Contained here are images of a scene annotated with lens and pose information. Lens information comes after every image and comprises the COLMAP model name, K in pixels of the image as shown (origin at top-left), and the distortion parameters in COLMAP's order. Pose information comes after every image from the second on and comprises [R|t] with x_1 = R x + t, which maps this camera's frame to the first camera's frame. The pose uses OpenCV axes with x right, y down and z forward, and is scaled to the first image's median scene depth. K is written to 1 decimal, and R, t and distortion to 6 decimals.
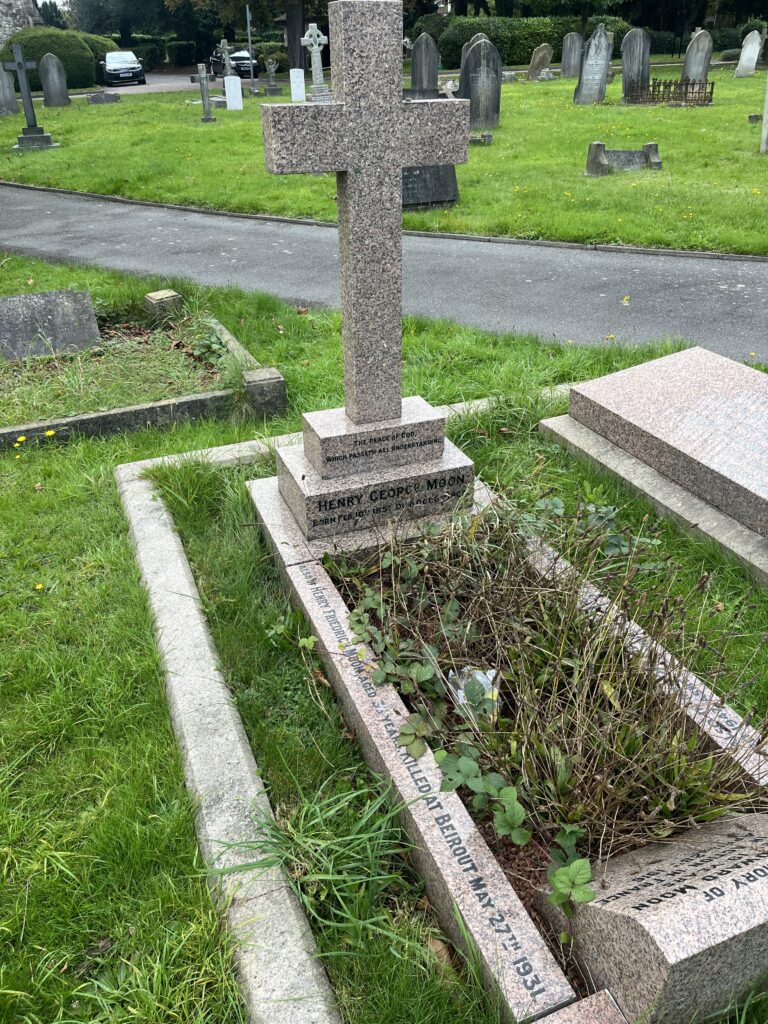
lens RADIAL K [[771.9, 0, 386.9], [0, 771.9, 509.7], [0, 0, 1]] dist [0.066774, -0.102997]
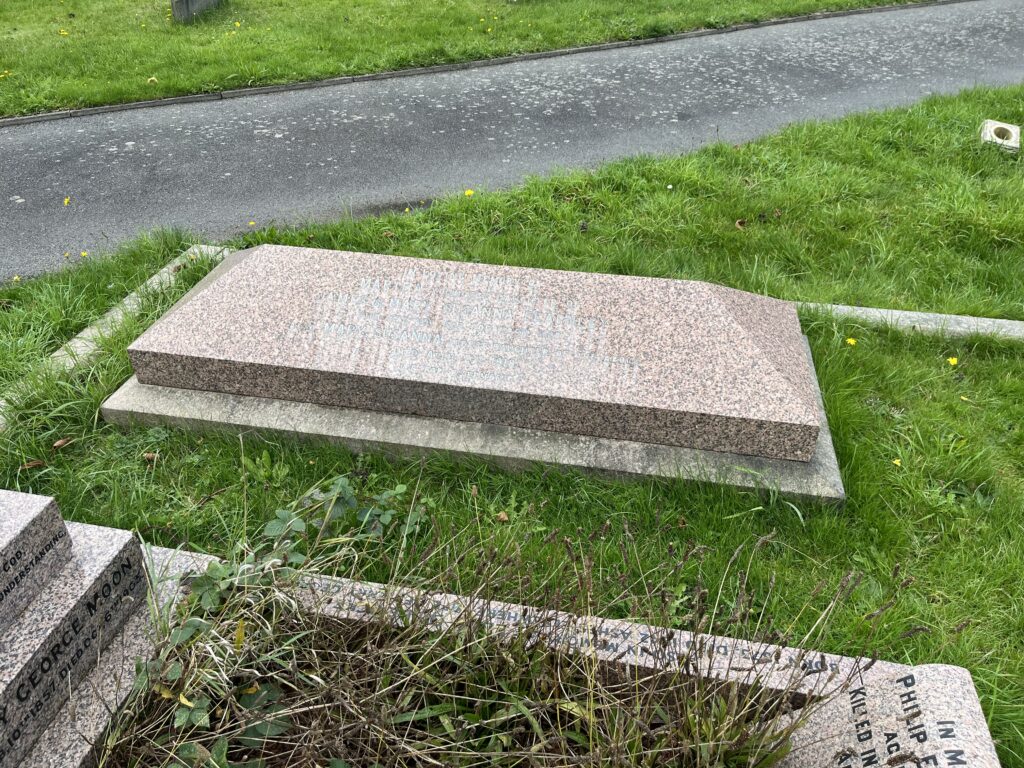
lens RADIAL K [[771.9, 0, 510.7], [0, 771.9, 388.4], [0, 0, 1]] dist [0.066774, -0.102997]
pose [[0.538878, -0.448764, 0.712897, -0.033294], [0.402295, 0.880640, 0.250263, -0.054497], [-0.740115, 0.151934, 0.655093, 0.093026]]
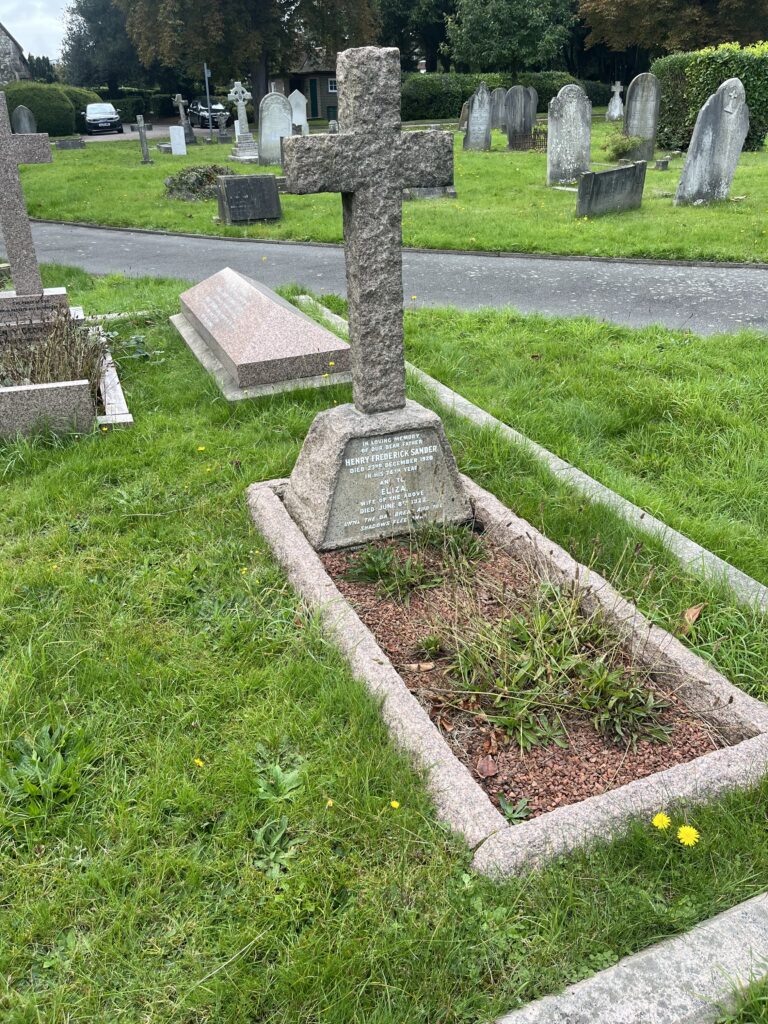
lens RADIAL K [[771.9, 0, 384.7], [0, 771.9, 513.2], [0, 0, 1]] dist [0.066774, -0.102997]
pose [[0.999986, 0.004015, -0.003469, 0.241520], [-0.004175, 0.998870, -0.047344, 0.142513], [0.003275, 0.047358, 0.998873, -0.253886]]
